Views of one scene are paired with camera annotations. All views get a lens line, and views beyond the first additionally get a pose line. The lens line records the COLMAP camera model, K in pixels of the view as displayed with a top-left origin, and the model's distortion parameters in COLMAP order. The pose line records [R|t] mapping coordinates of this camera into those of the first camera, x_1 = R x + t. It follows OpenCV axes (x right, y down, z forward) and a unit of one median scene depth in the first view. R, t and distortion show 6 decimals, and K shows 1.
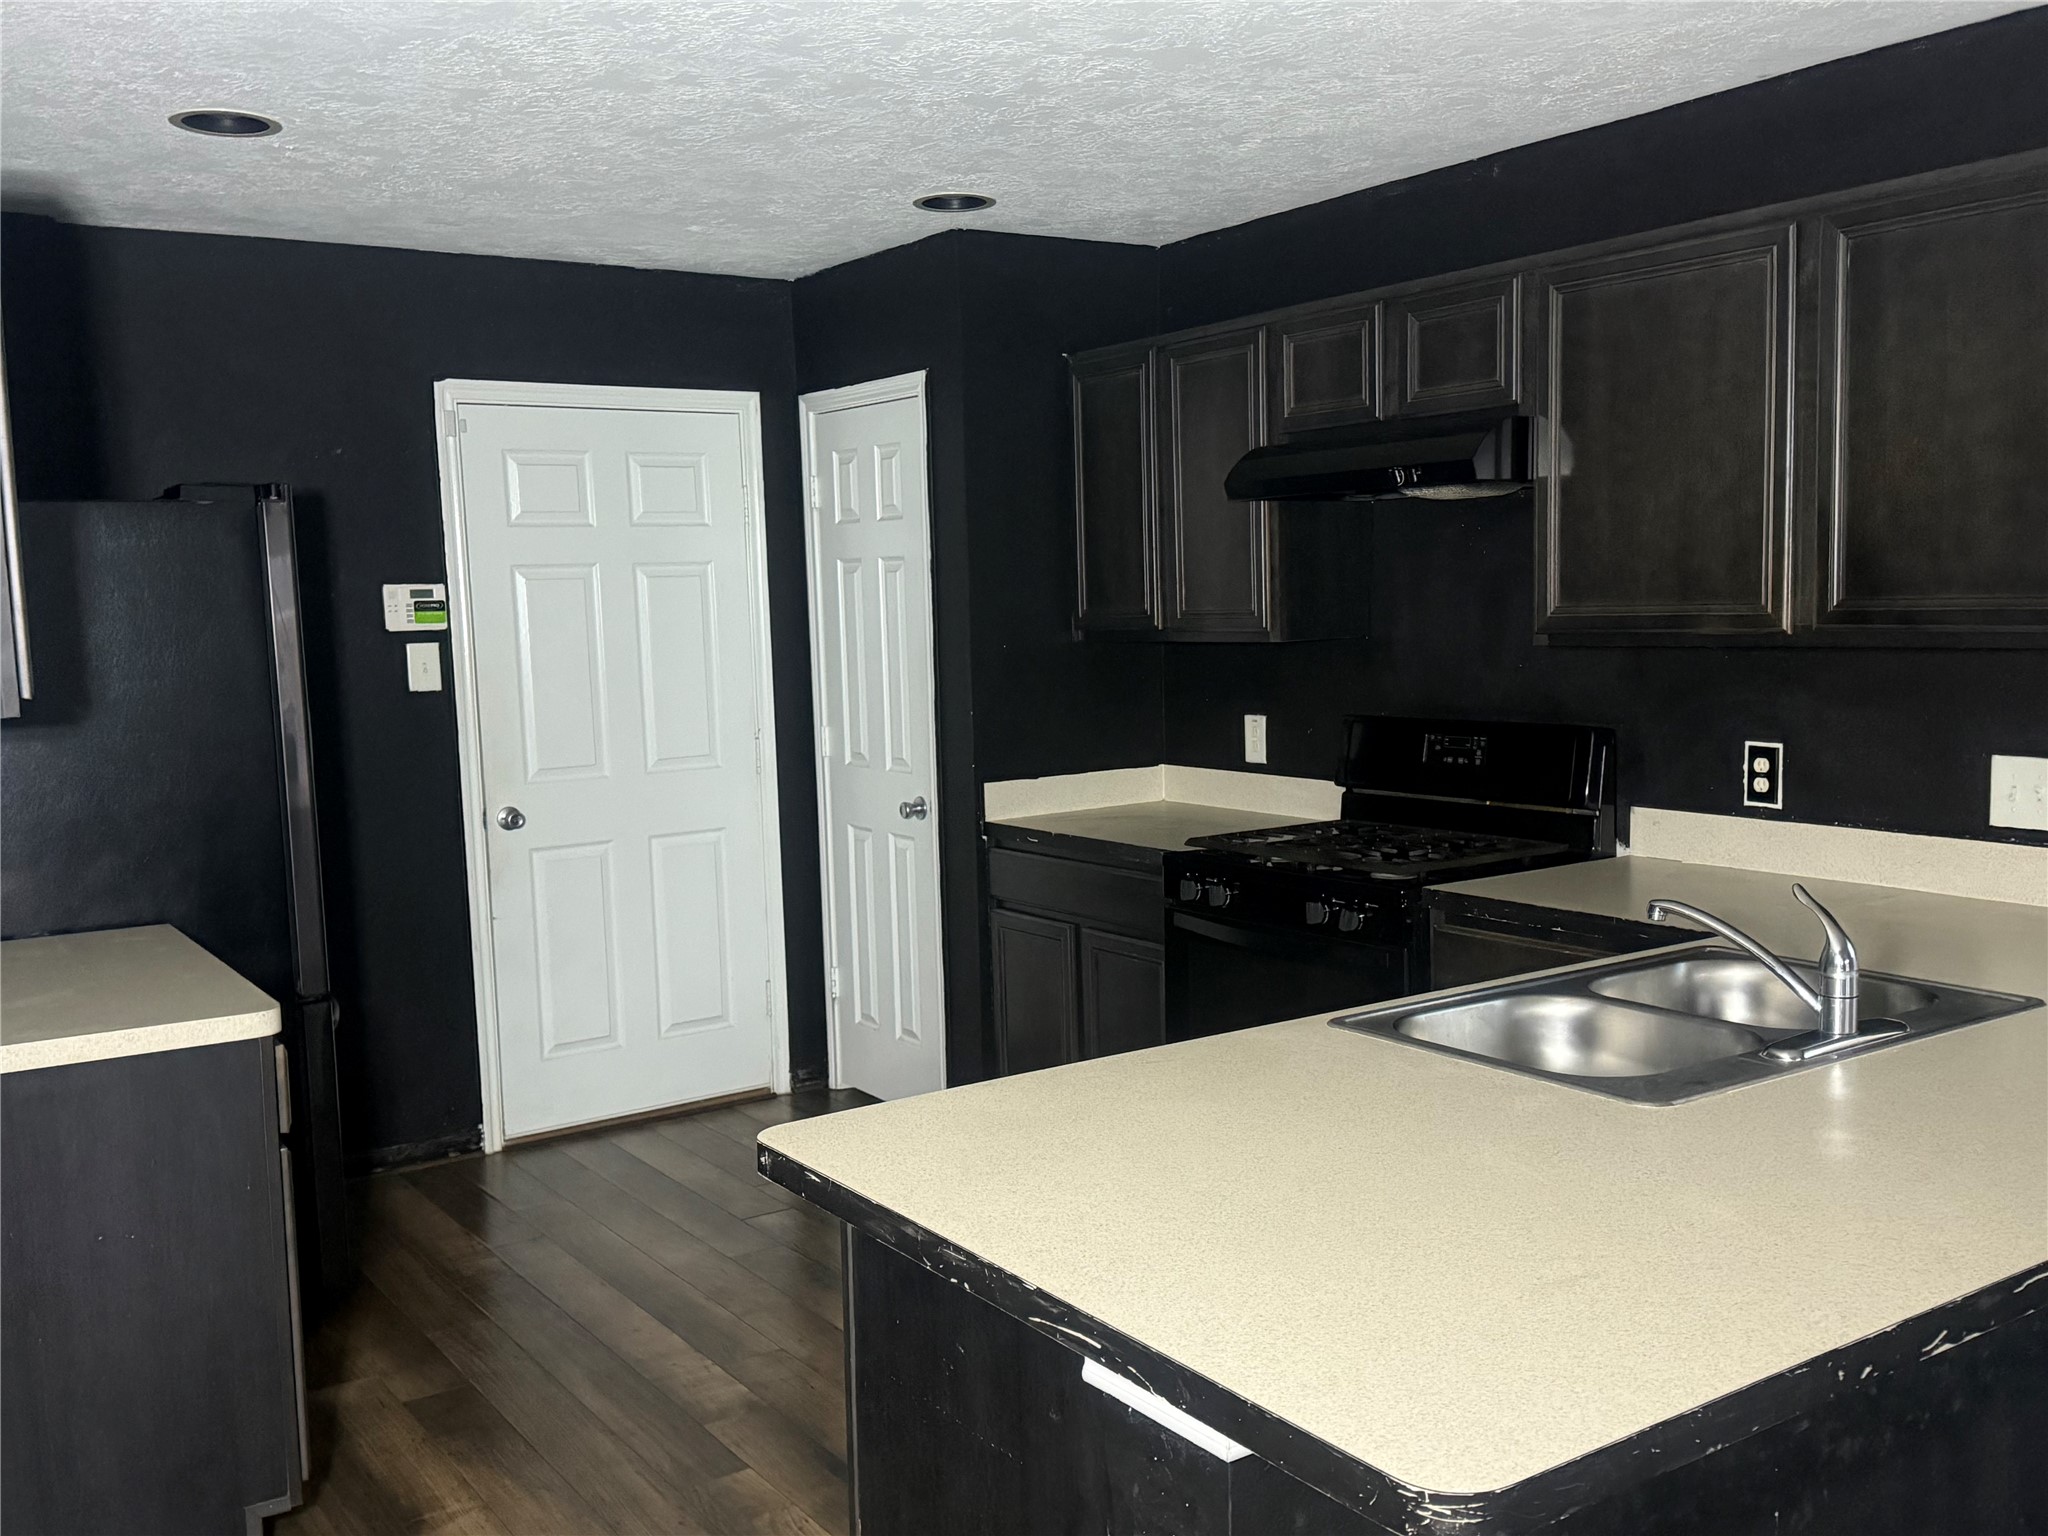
lens RADIAL K [[1873.4, 0, 1024.0], [0, 1873.4, 768.0], [0, 0, 1]] dist [0.184544, -0.280036]
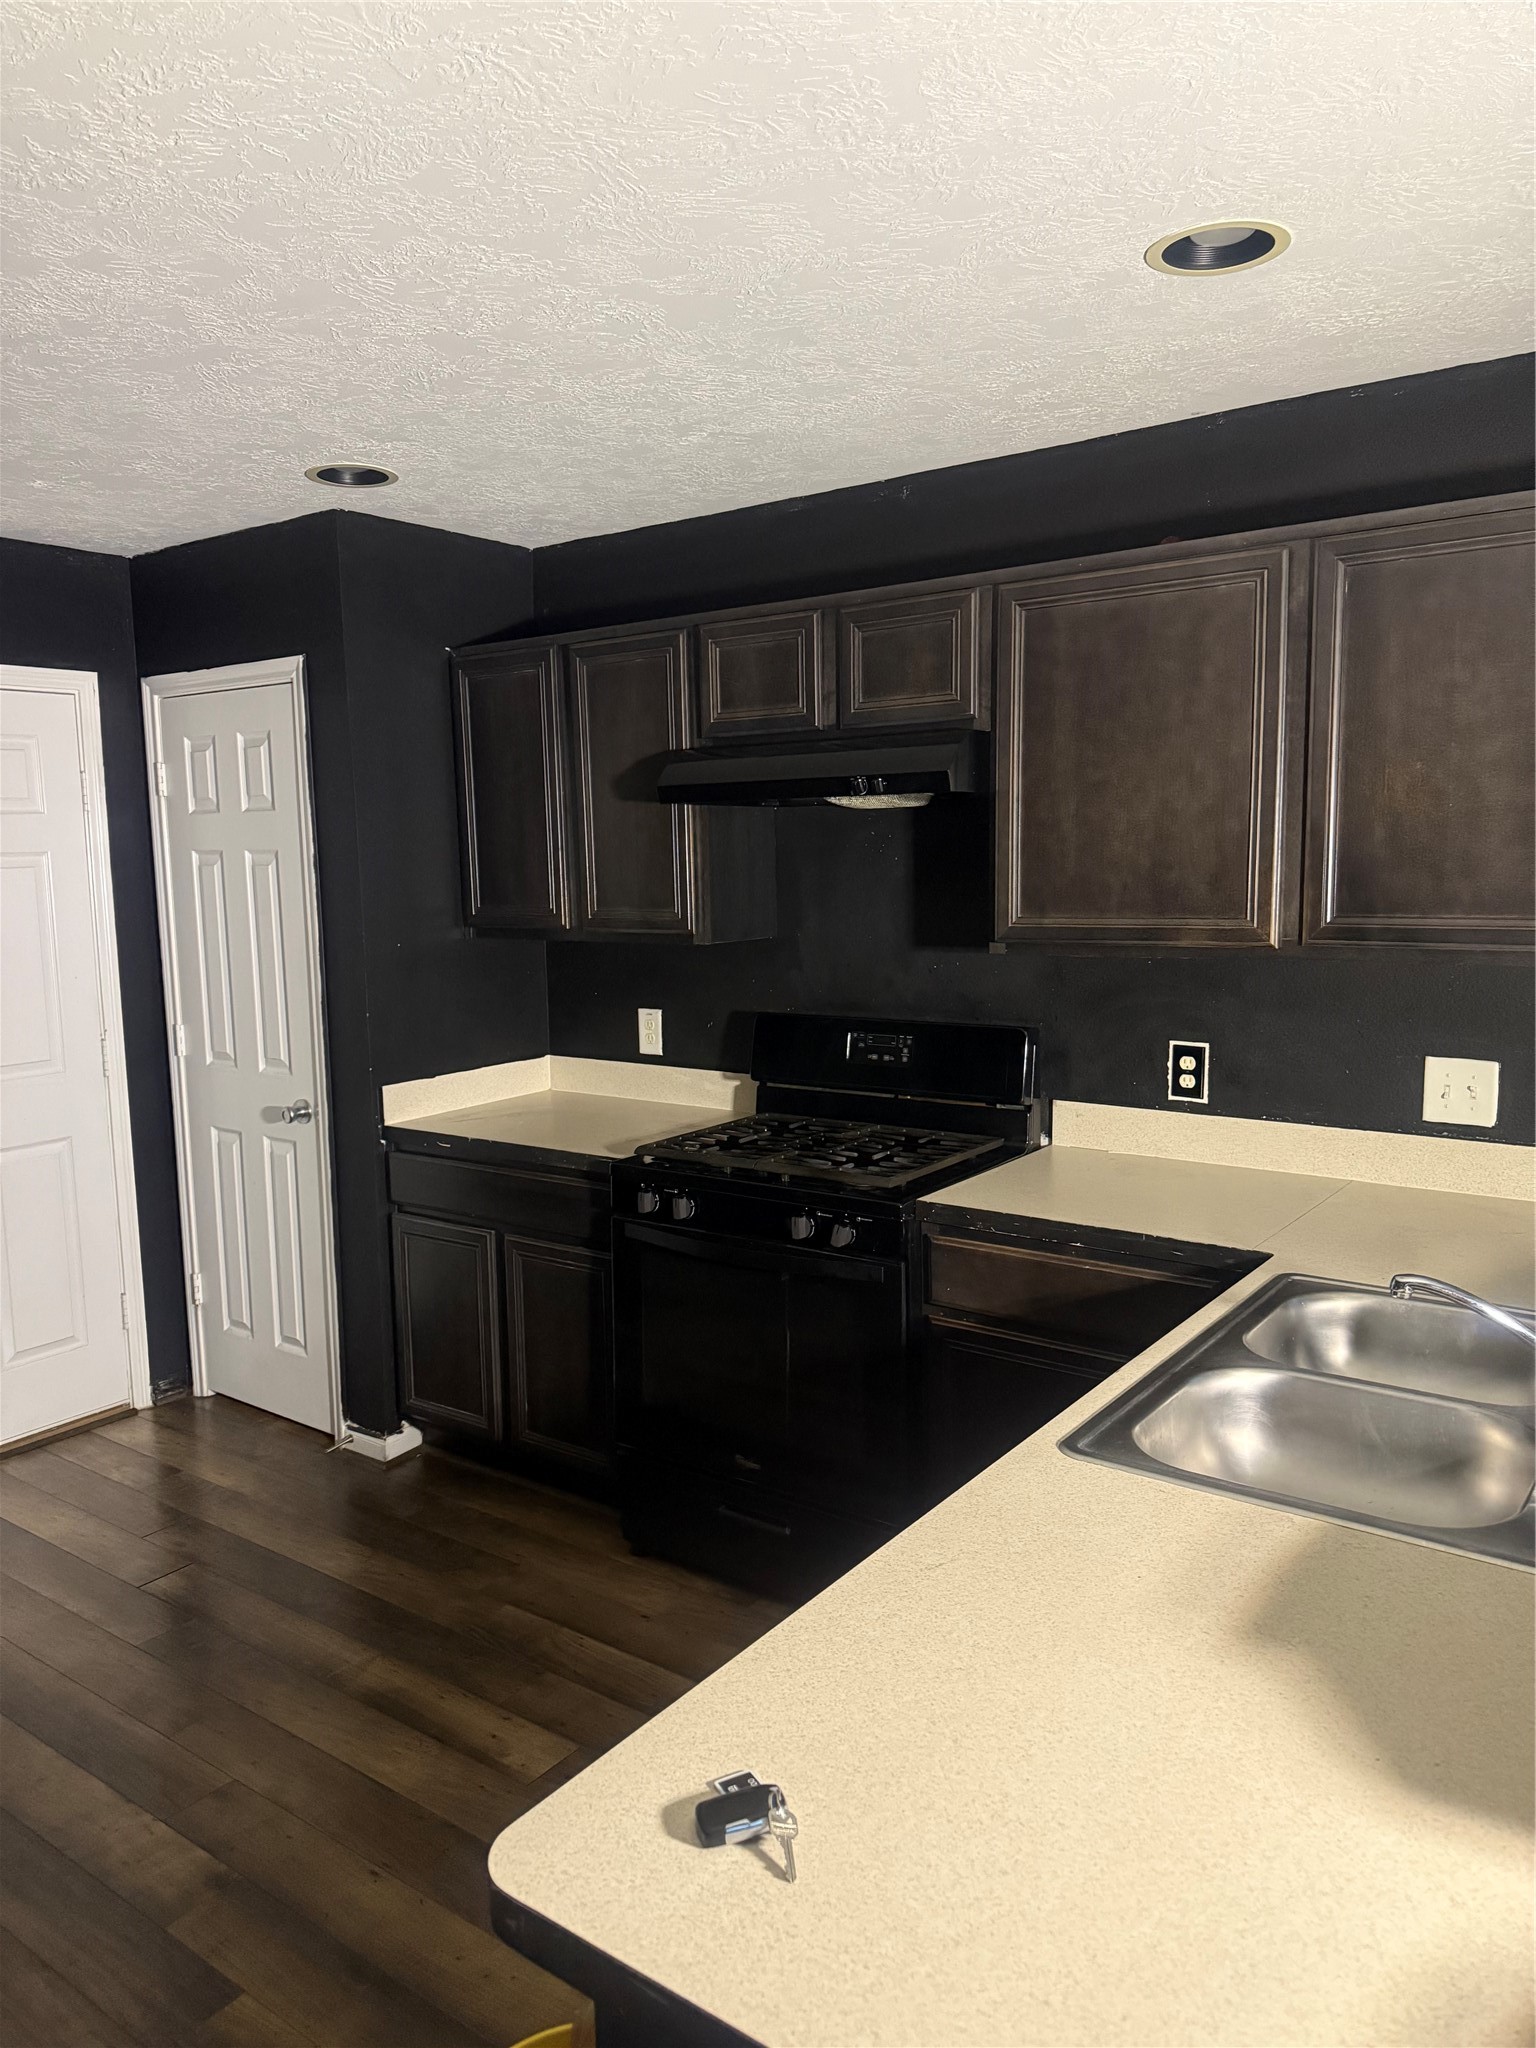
lens RADIAL K [[1618.3, 0, 862.1], [0, 1618.3, 1054.8], [0, 0, 1]] dist [0.133354, -0.161691]
pose [[0.950195, -0.030002, 0.310209, -0.065454], [0.025237, 0.999494, 0.019362, -0.025322], [-0.310633, -0.010569, 0.950471, 0.163476]]
